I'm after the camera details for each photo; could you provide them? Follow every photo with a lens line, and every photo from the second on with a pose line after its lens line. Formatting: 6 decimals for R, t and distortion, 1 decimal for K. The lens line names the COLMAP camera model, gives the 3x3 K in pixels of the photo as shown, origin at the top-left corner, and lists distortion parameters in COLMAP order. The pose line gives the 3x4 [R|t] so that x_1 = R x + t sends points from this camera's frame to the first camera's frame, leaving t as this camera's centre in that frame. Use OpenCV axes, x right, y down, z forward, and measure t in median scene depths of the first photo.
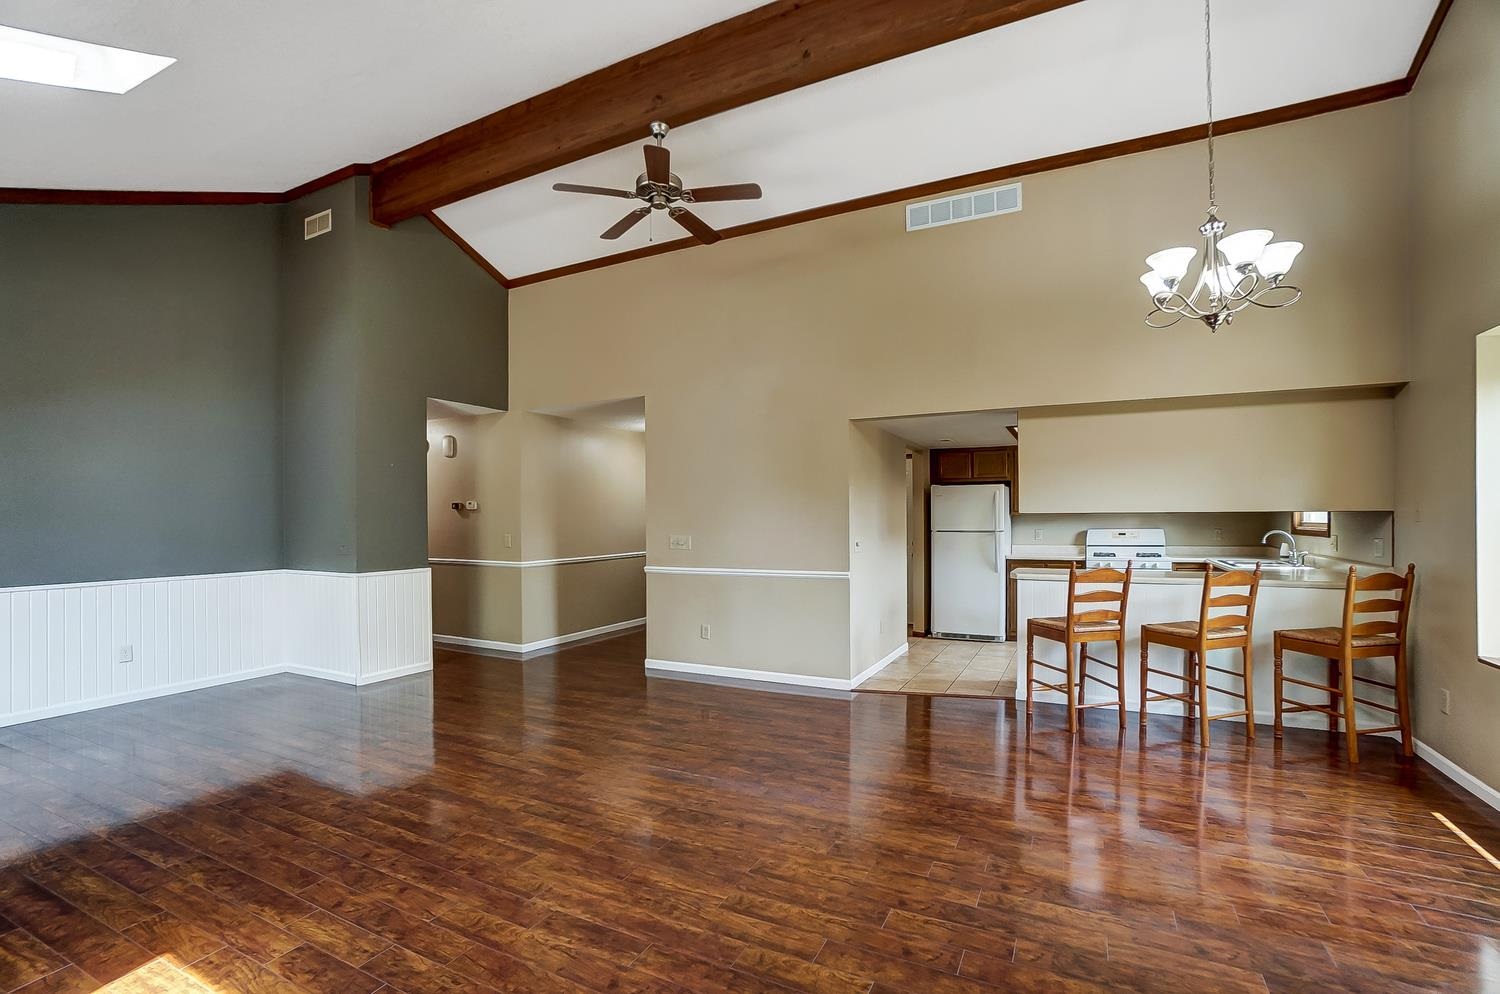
lens RADIAL K [[671.8, 0, 747.9], [0, 671.8, 511.6], [0, 0, 1]] dist [-0.059884, 0.020051]
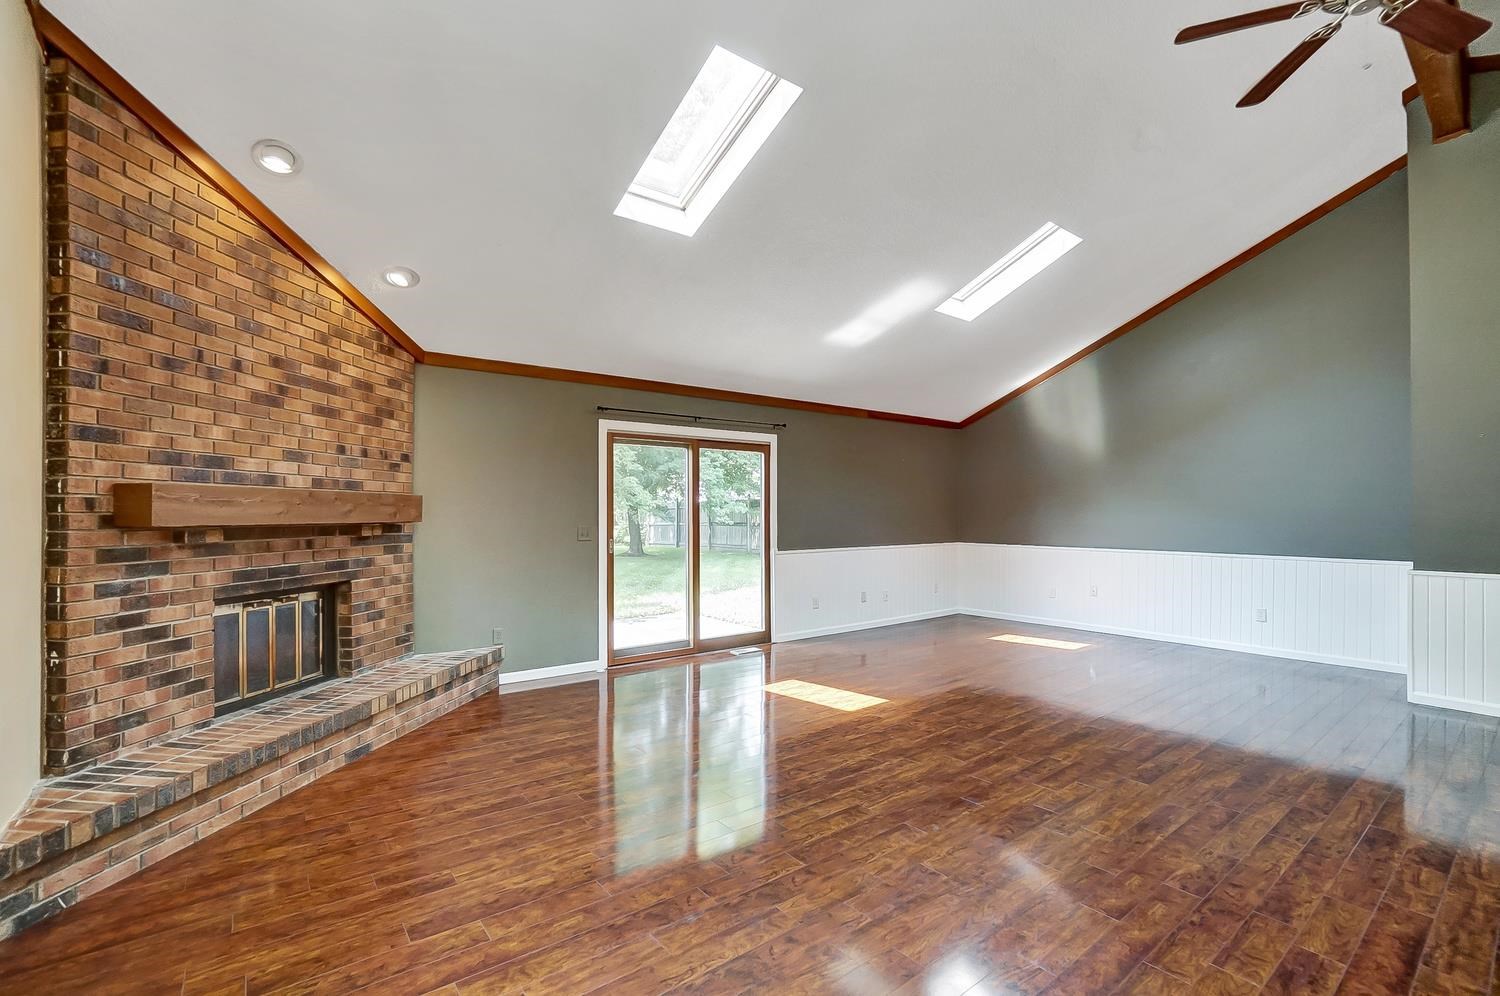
lens RADIAL K [[671.8, 0, 762.3], [0, 671.8, 506.4], [0, 0, 1]] dist [-0.059884, 0.020051]
pose [[-0.417478, -0.002055, -0.908684, 1.013834], [0.010116, 0.999925, -0.006909, 0.012272], [0.908631, -0.012077, -0.417426, 1.136400]]
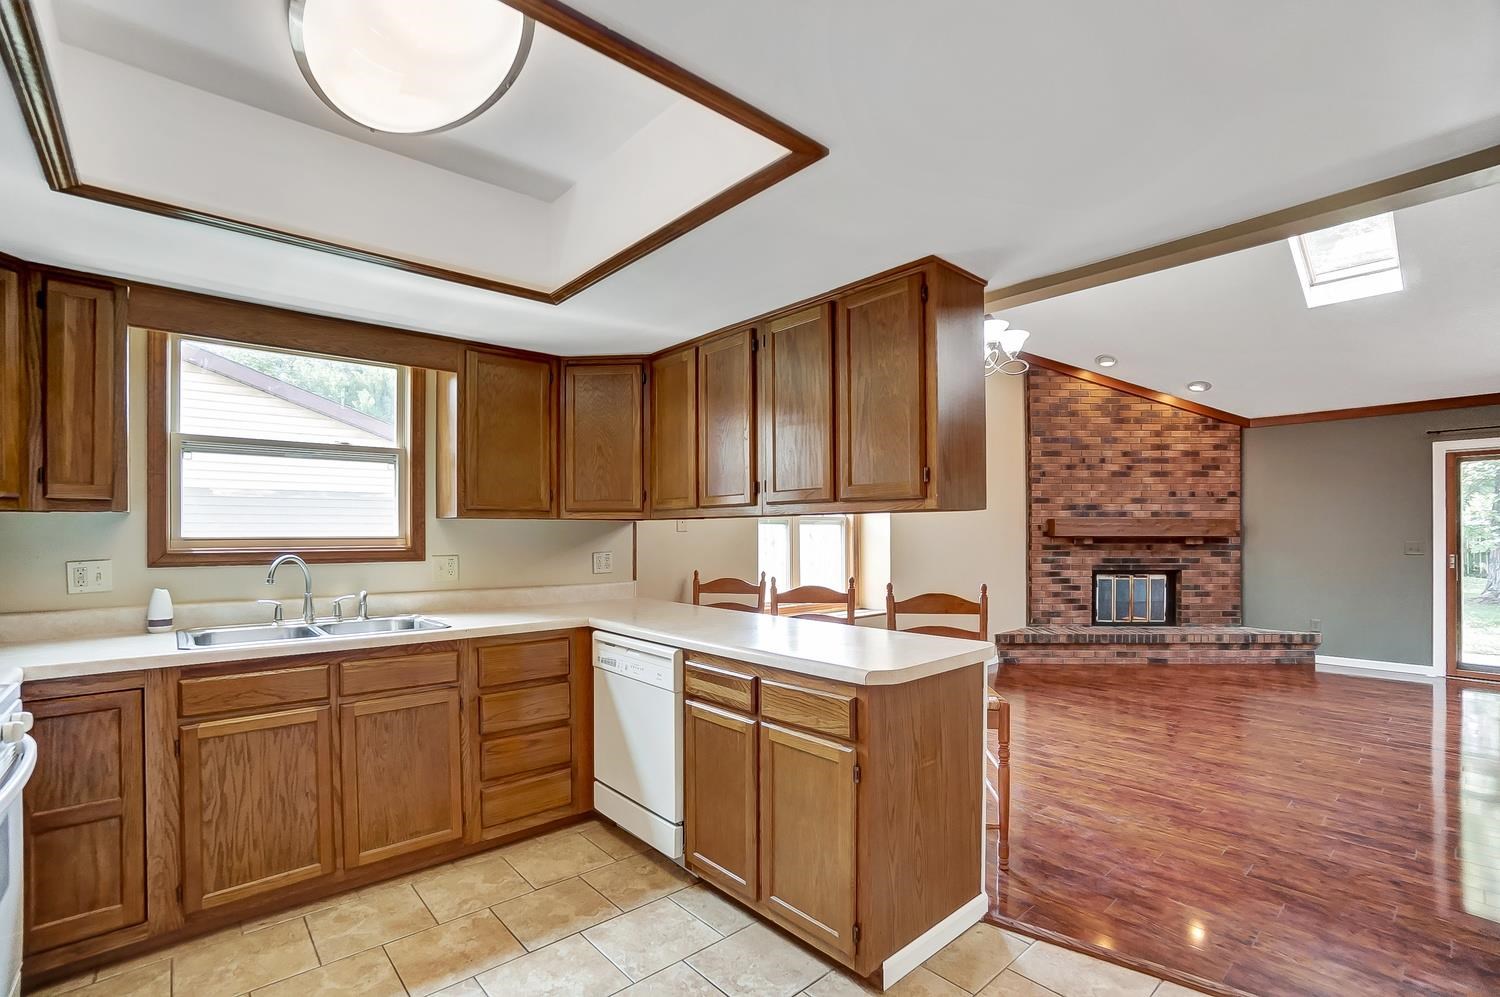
lens RADIAL K [[671.8, 0, 748.3], [0, 671.8, 535.3], [0, 0, 1]] dist [-0.059884, 0.020051]
pose [[-0.929472, 0.006980, 0.368826, 0.676442], [0.003998, 0.999953, -0.008847, 0.040595], [-0.368870, -0.006748, -0.929456, 2.600211]]
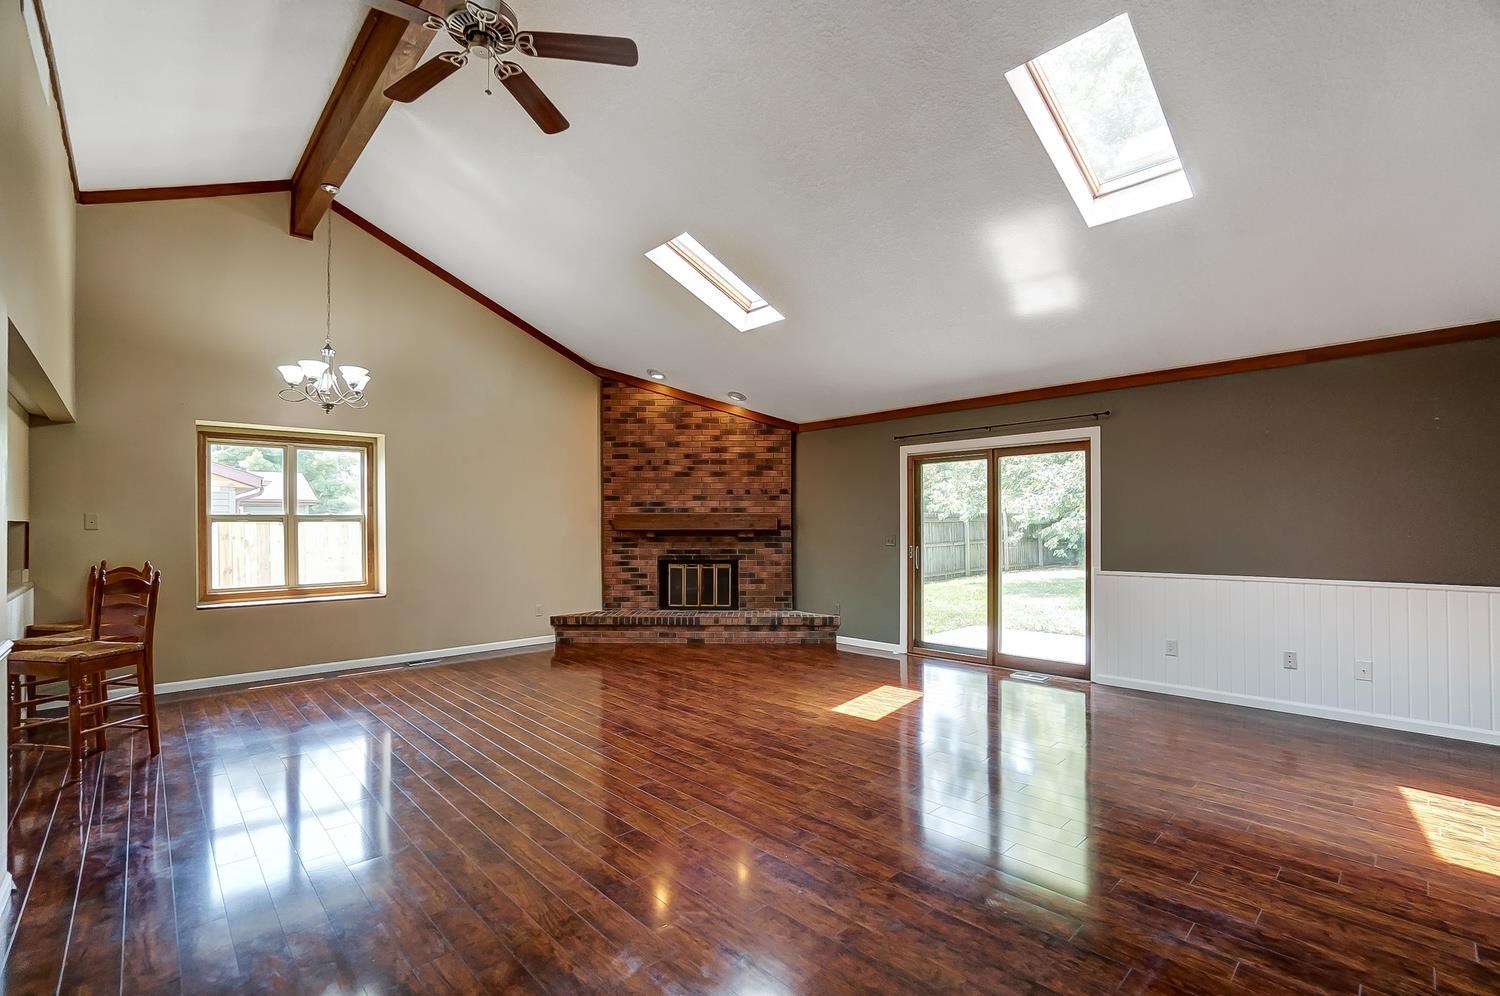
lens RADIAL K [[671.8, 0, 746.9], [0, 671.8, 520.9], [0, 0, 1]] dist [-0.059884, 0.020051]
pose [[-0.940564, 0.011853, 0.339409, -0.916762], [0.007642, 0.999876, -0.013739, 0.031671], [-0.339530, -0.010329, -0.940538, 2.344049]]
